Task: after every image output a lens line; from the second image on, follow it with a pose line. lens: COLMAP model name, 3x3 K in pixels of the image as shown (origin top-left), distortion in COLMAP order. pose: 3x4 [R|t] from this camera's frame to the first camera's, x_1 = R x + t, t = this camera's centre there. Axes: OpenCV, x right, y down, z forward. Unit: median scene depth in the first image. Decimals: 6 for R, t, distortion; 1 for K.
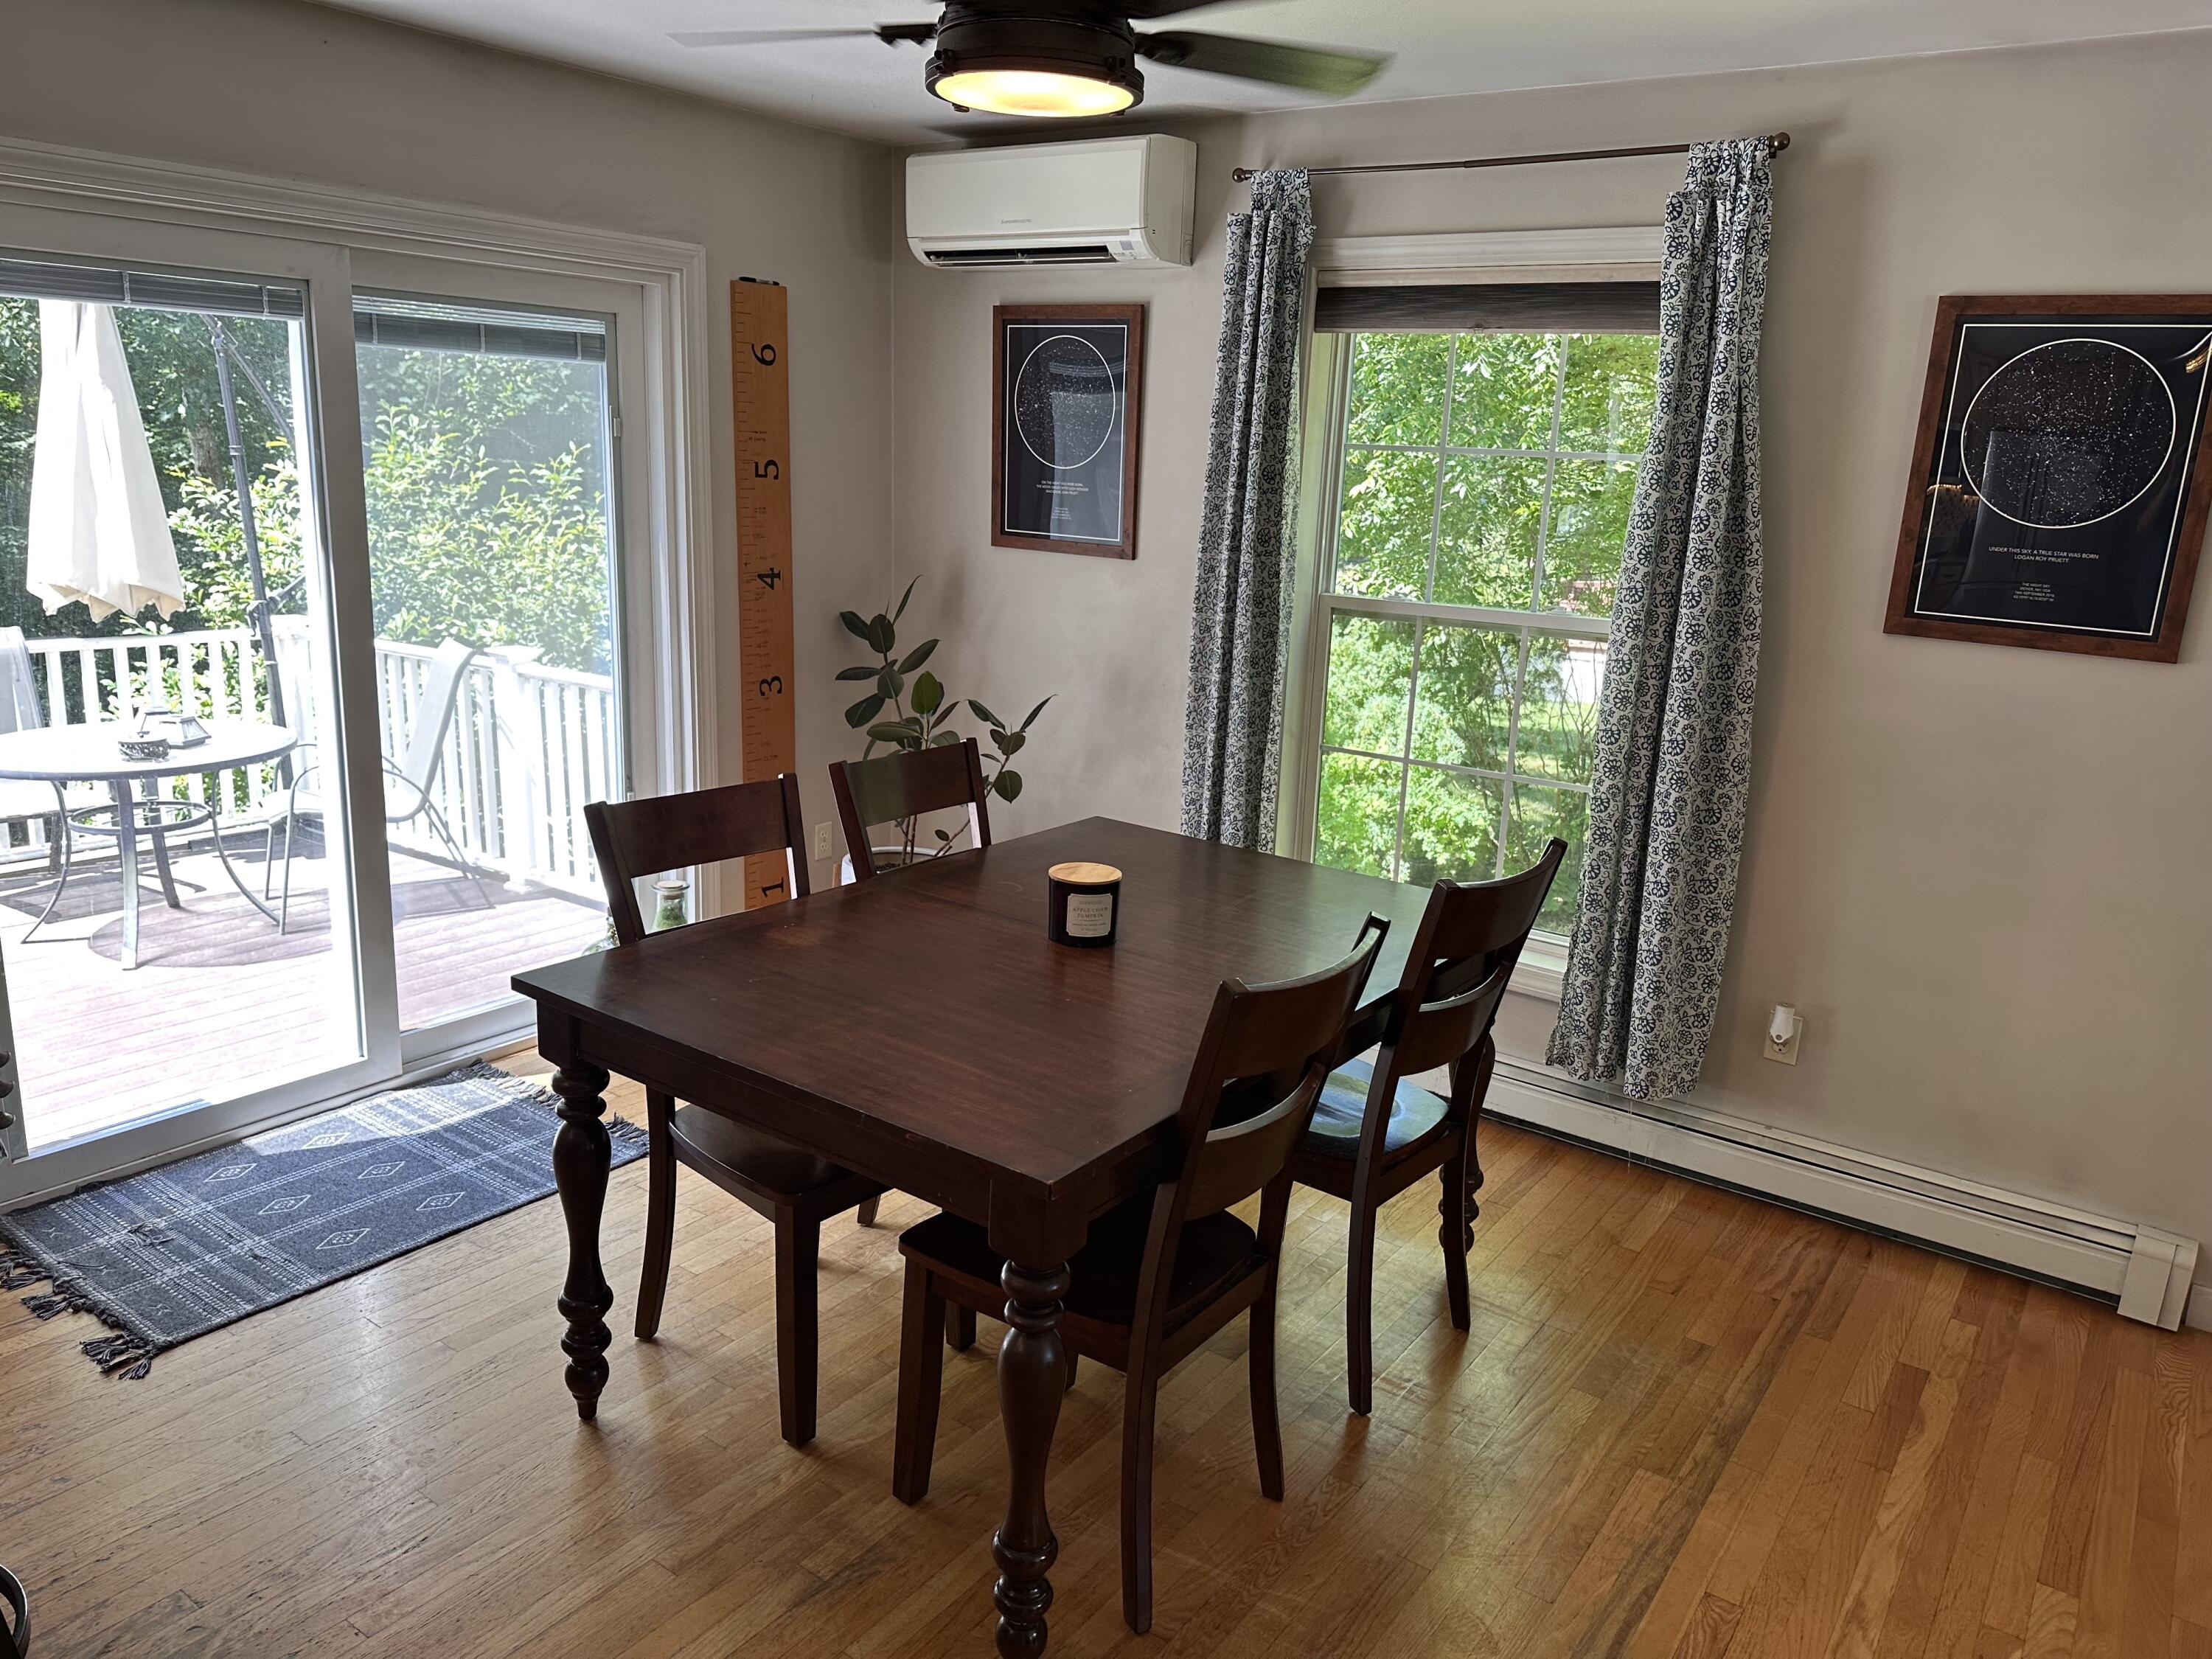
lens RADIAL K [[1546.7, 0, 1109.6], [0, 1546.7, 829.2], [0, 0, 1]] dist [0.089487, -0.117856]
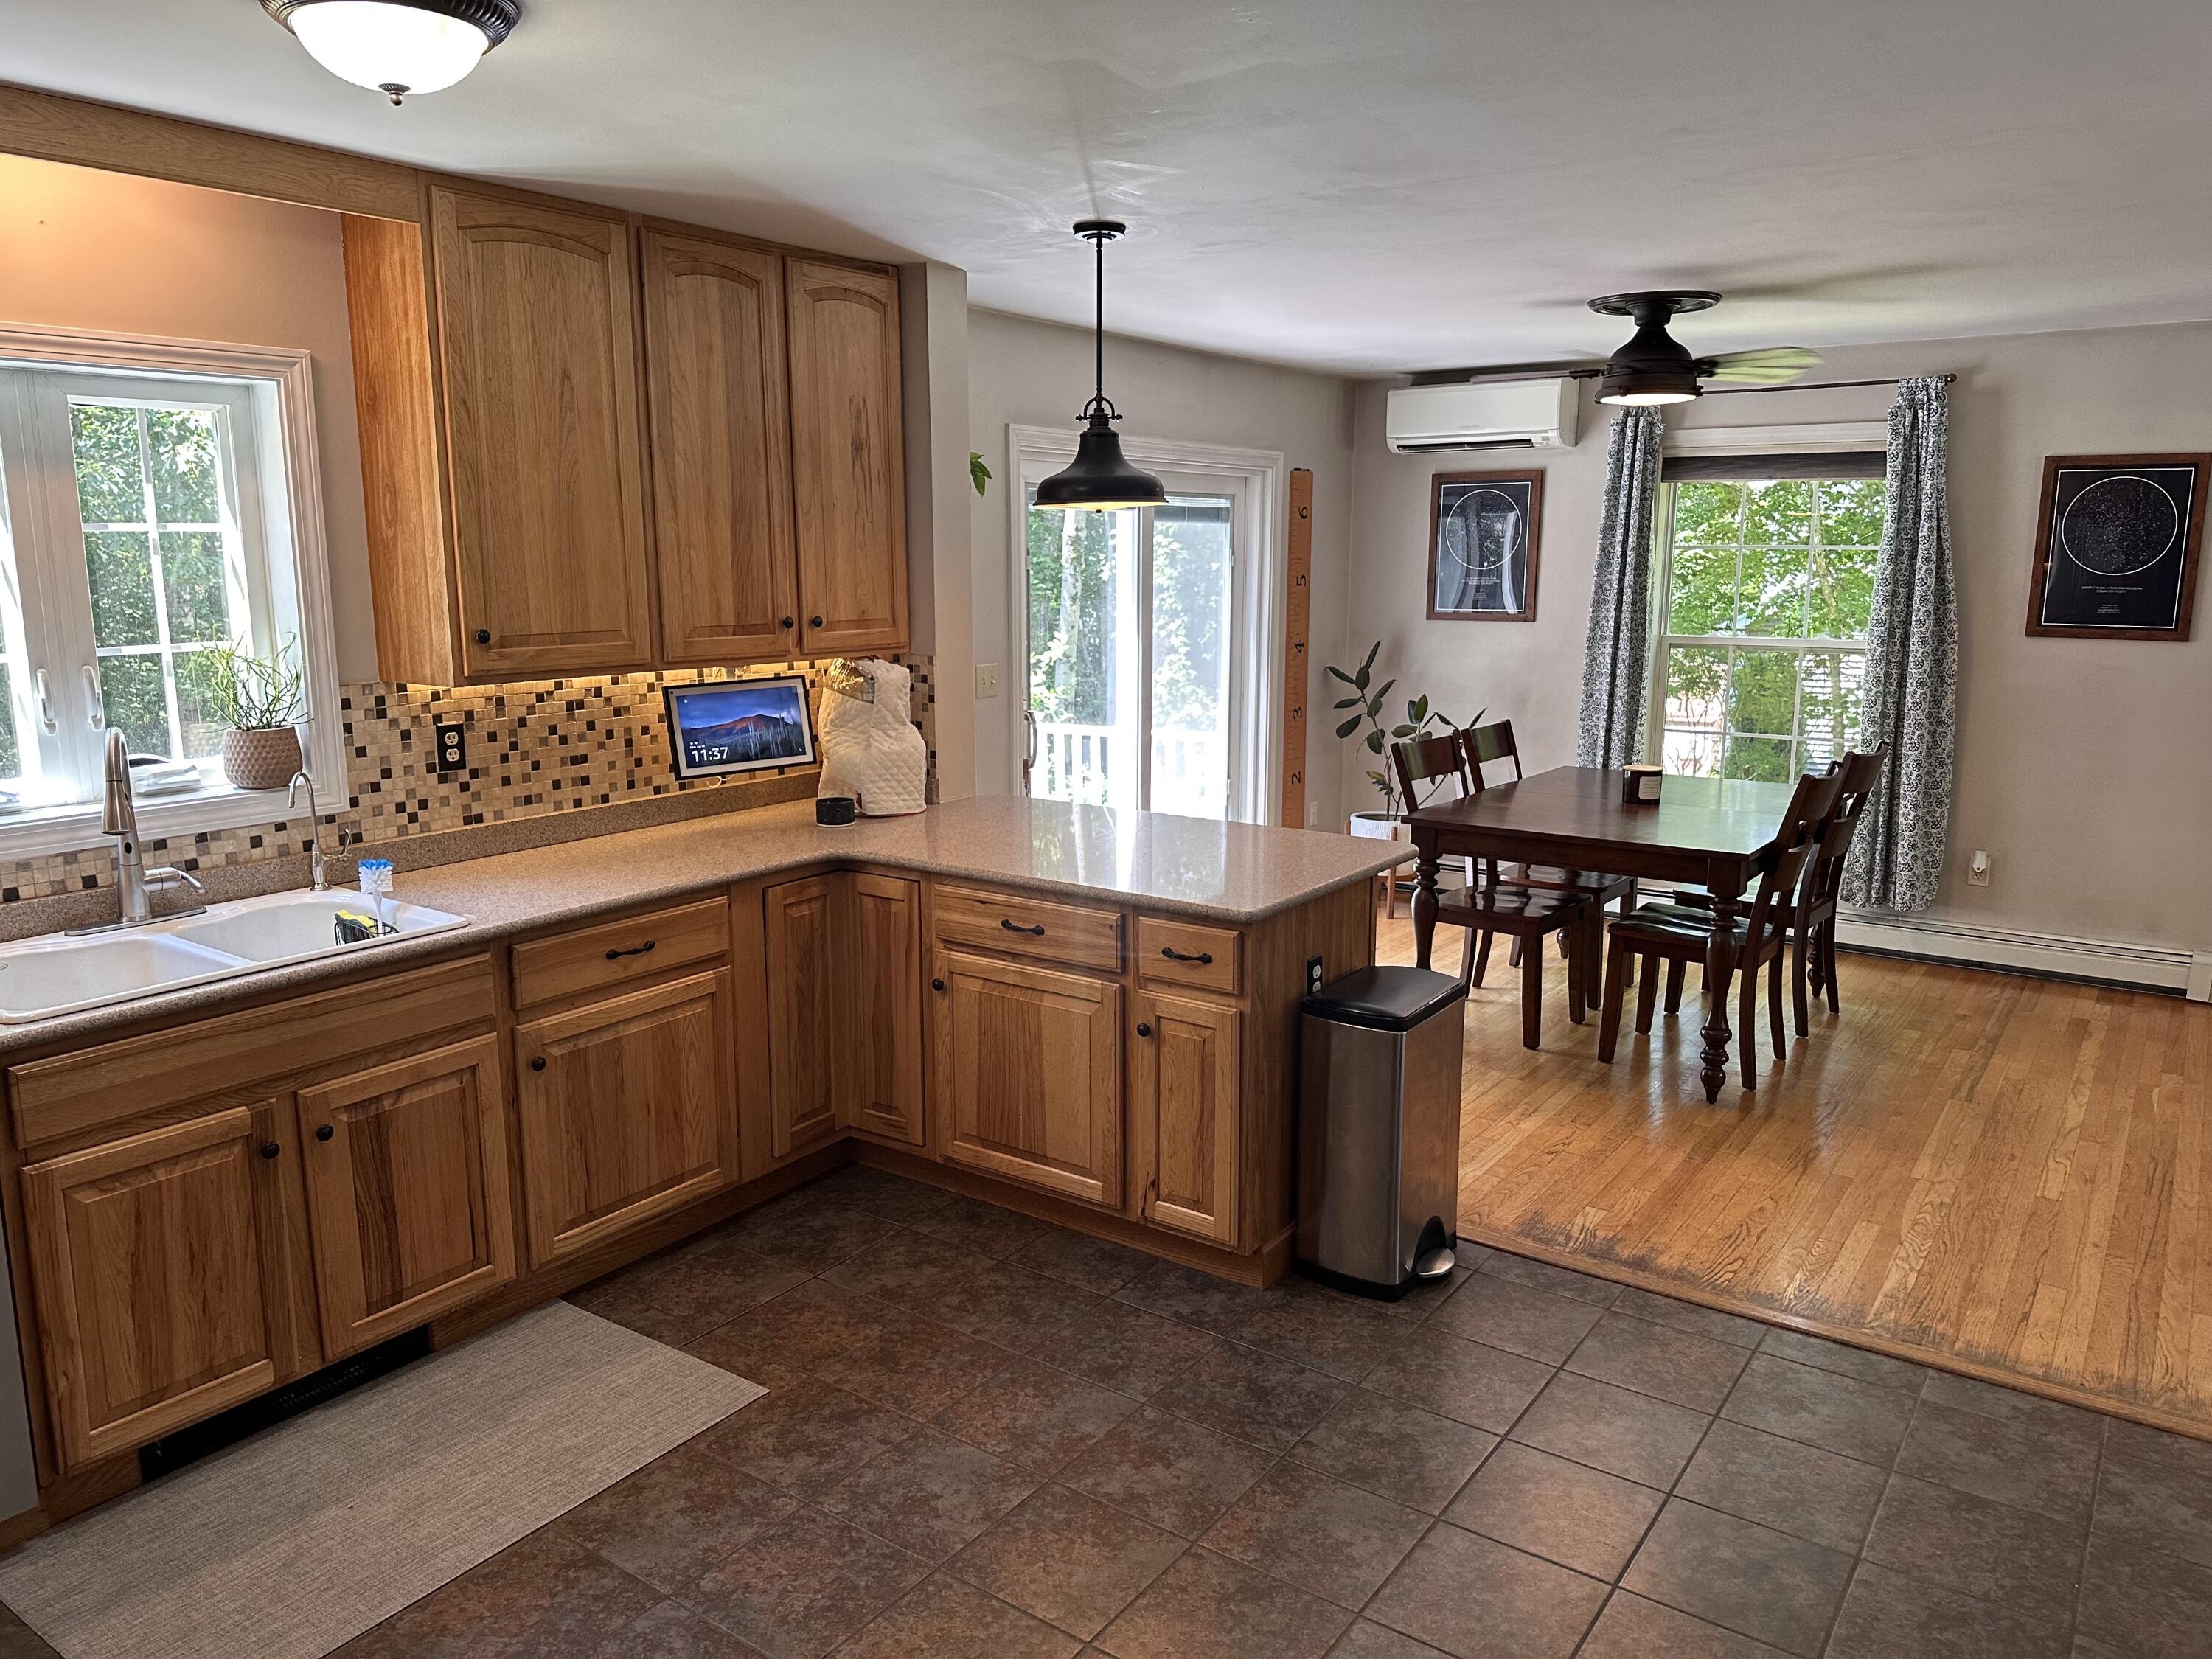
lens RADIAL K [[1546.7, 0, 1100.2], [0, 1546.7, 828.8], [0, 0, 1]] dist [0.089487, -0.117856]
pose [[0.998909, -0.044964, -0.012647, -0.547537], [0.044074, 0.997006, -0.063533, 0.160375], [0.015466, 0.062906, 0.997900, -0.794208]]
